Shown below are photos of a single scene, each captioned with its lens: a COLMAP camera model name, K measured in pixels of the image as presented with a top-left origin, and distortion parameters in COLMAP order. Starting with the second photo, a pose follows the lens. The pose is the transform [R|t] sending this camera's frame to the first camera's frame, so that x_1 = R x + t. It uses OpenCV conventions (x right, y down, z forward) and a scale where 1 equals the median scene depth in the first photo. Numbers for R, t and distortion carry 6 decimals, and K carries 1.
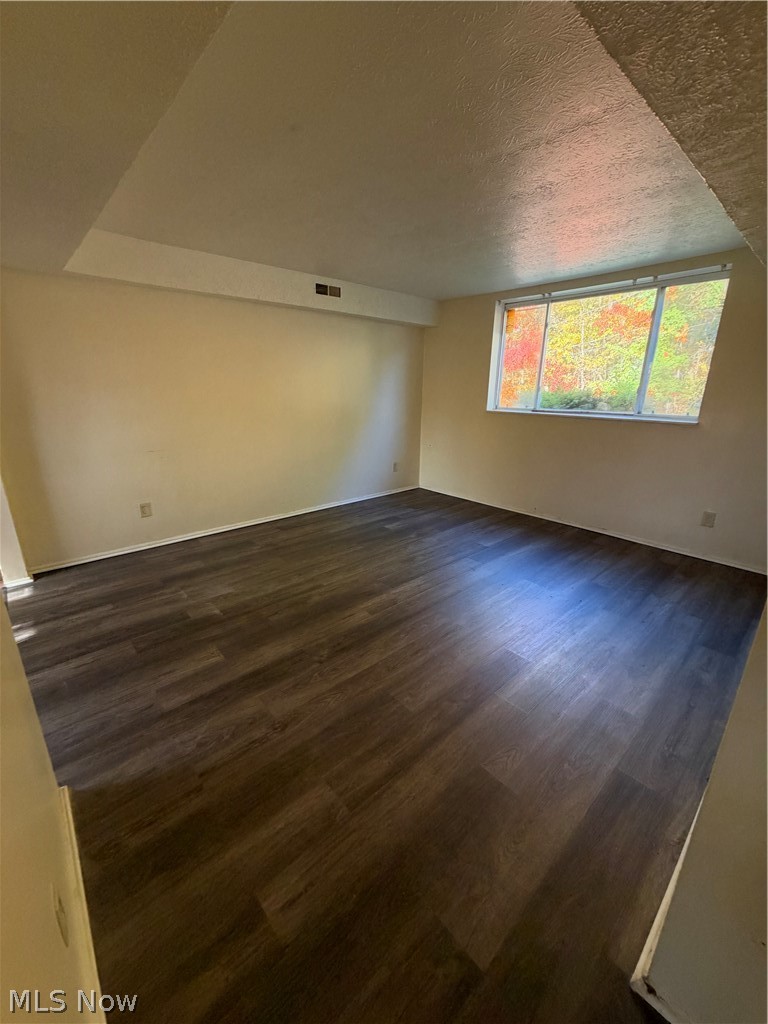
lens RADIAL K [[408.7, 0, 379.8], [0, 408.7, 511.6], [0, 0, 1]] dist [-0.002343, -0.000264]
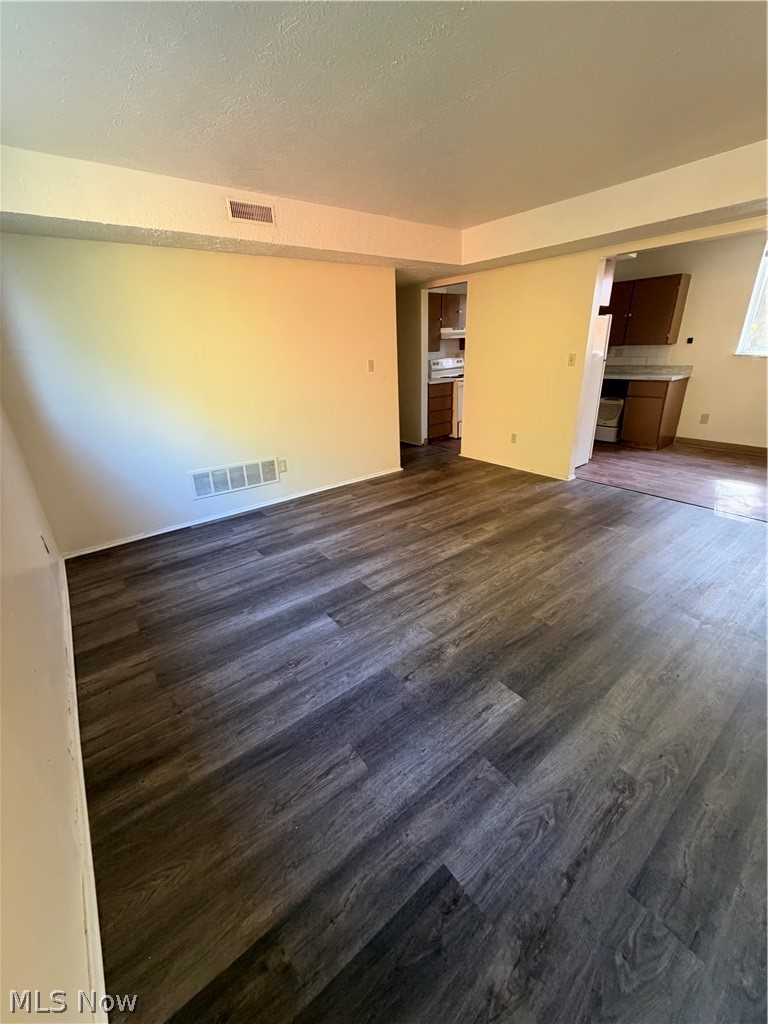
lens RADIAL K [[408.7, 0, 379.8], [0, 408.7, 511.6], [0, 0, 1]] dist [-0.002343, -0.000264]
pose [[-0.996933, -0.000858, 0.078251, 0.153921], [0.048972, 0.773100, 0.632391, -0.474175], [-0.061038, 0.634284, -0.770687, 1.537613]]
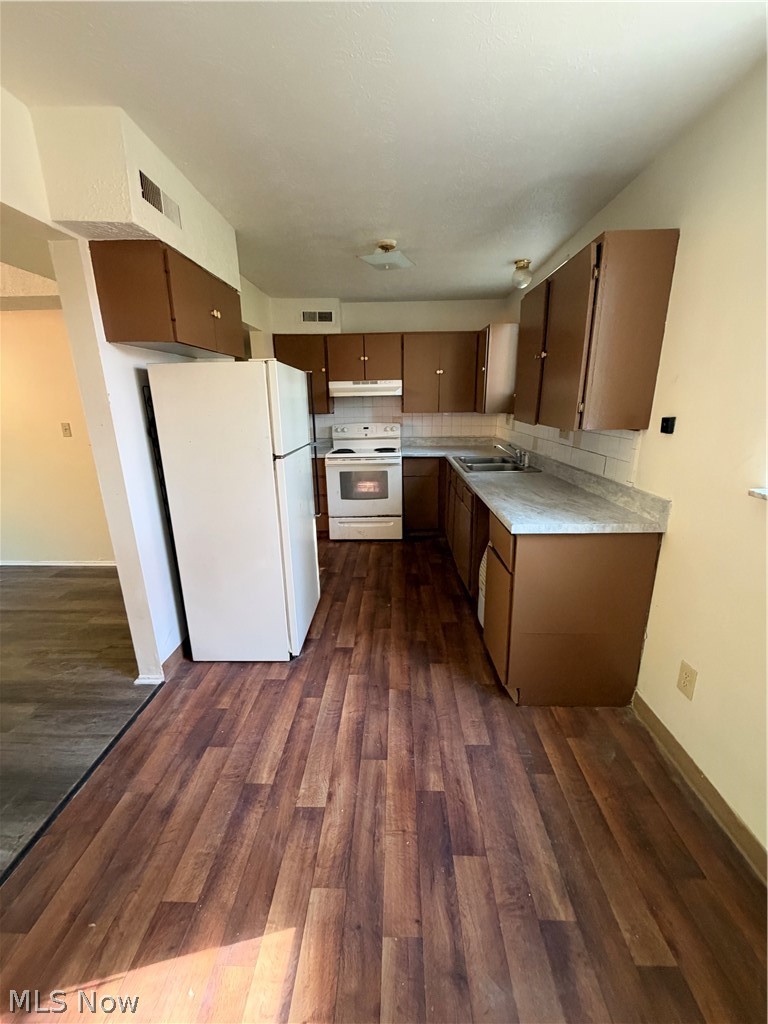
lens RADIAL K [[408.7, 0, 379.8], [0, 408.7, 511.6], [0, 0, 1]] dist [-0.002343, -0.000264]
pose [[-0.718728, -0.184527, 0.670358, -1.001622], [0.211220, 0.860628, 0.463362, -0.152327], [-0.662432, 0.474625, -0.579582, 0.429444]]
